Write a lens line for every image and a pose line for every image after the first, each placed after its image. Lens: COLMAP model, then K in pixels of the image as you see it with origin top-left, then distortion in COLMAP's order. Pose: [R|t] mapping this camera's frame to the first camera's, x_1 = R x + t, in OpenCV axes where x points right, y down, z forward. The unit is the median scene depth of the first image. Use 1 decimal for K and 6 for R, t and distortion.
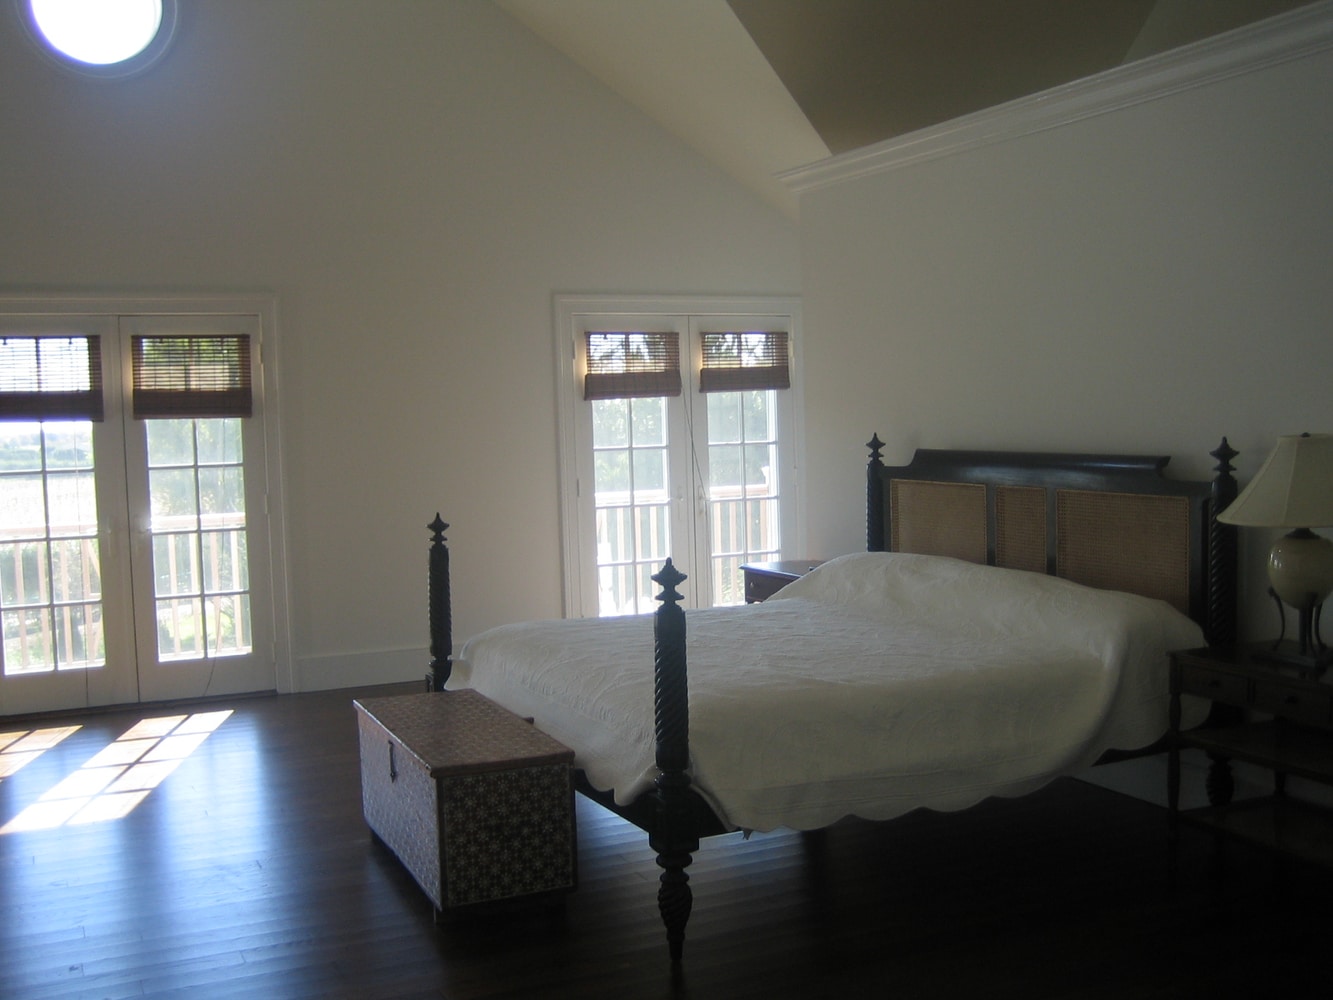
lens RADIAL K [[1399.4, 0, 687.4], [0, 1399.4, 502.4], [0, 0, 1]] dist [-0.127784, 0.182216]
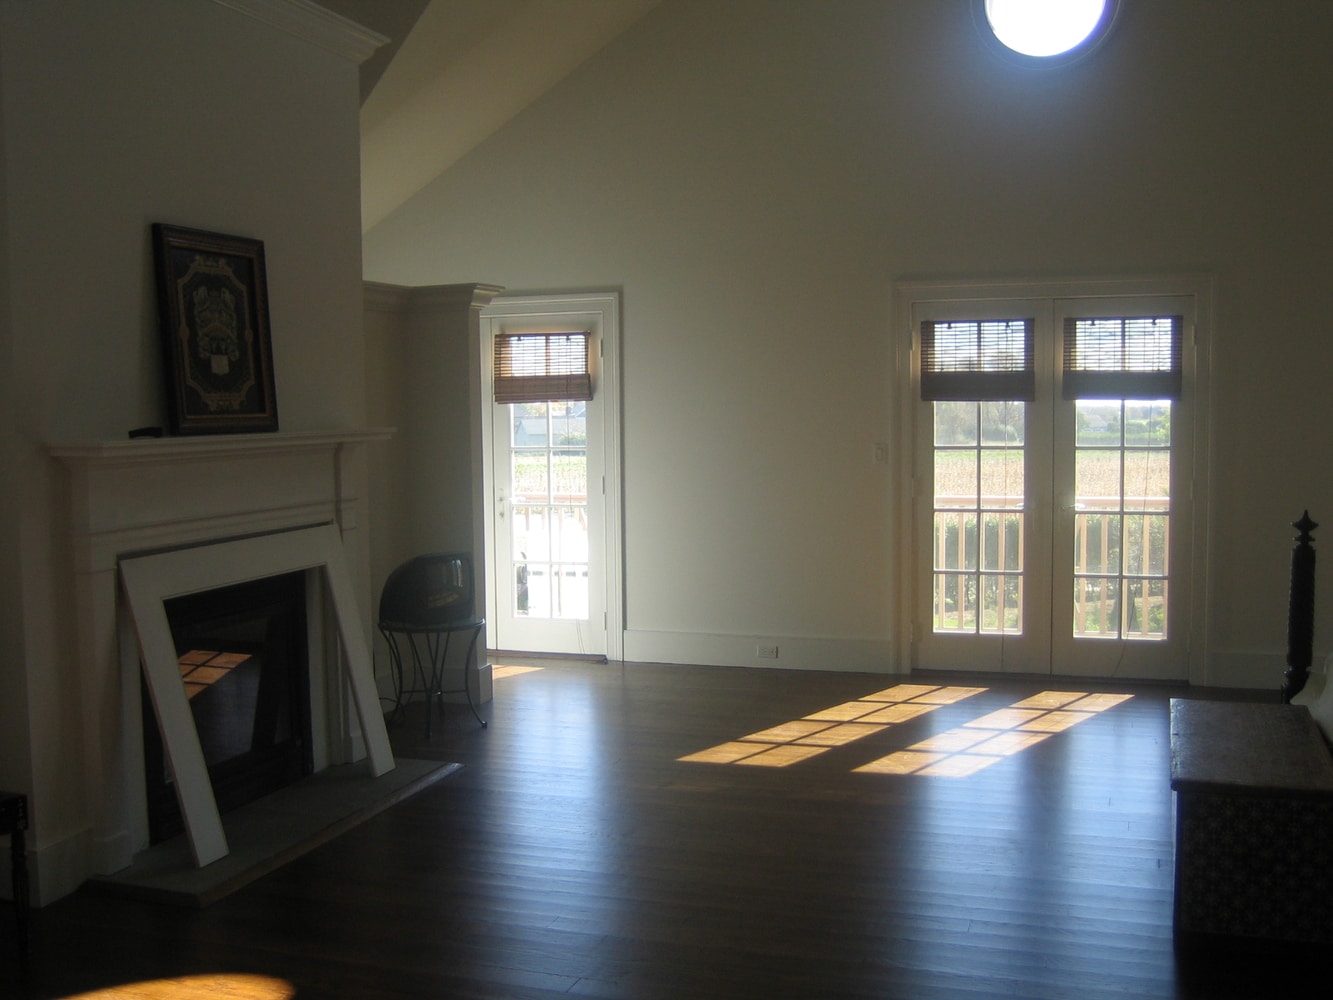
lens RADIAL K [[1401.1, 0, 653.9], [0, 1401.1, 514.3], [0, 0, 1]] dist [-0.156749, 0.207397]
pose [[0.733014, 0.070583, -0.676541, 0.113534], [-0.054805, 0.997497, 0.044688, -0.006539], [0.678002, 0.004321, 0.735047, 0.050768]]
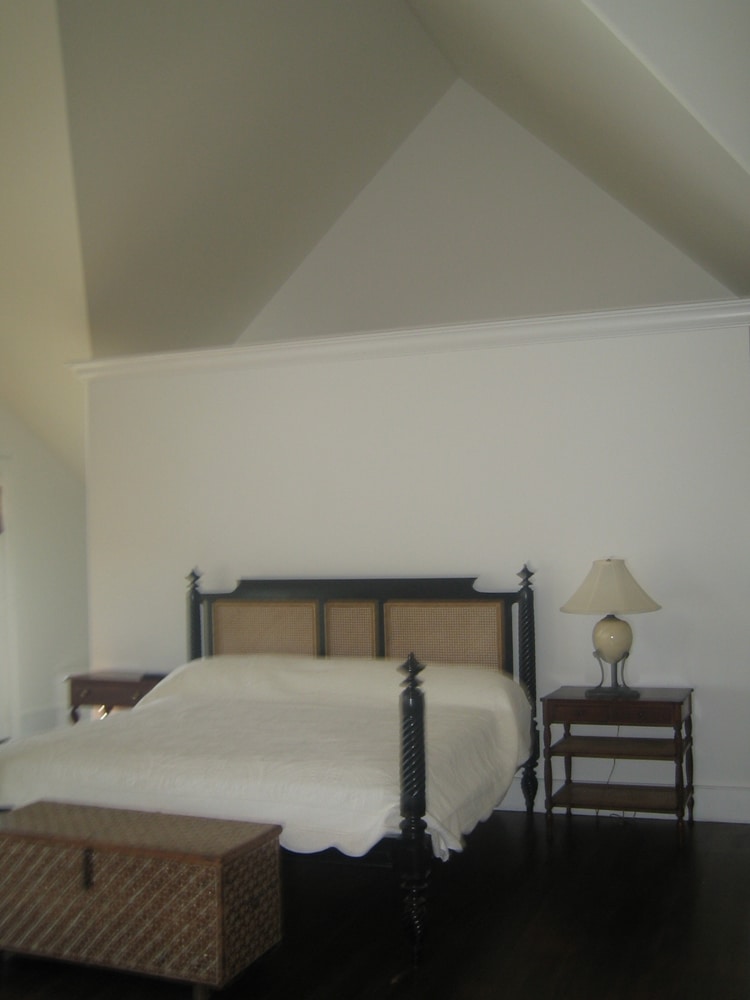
lens RADIAL K [[1051.1, 0, 375.0], [0, 1051.1, 500.0], [0, 0, 1]] dist [-0.156749, 0.207397]
pose [[0.716645, 0.035110, 0.696553, -0.450164], [0.052669, 0.993156, -0.104249, -0.002268], [-0.695446, 0.111396, 0.709891, 0.187152]]
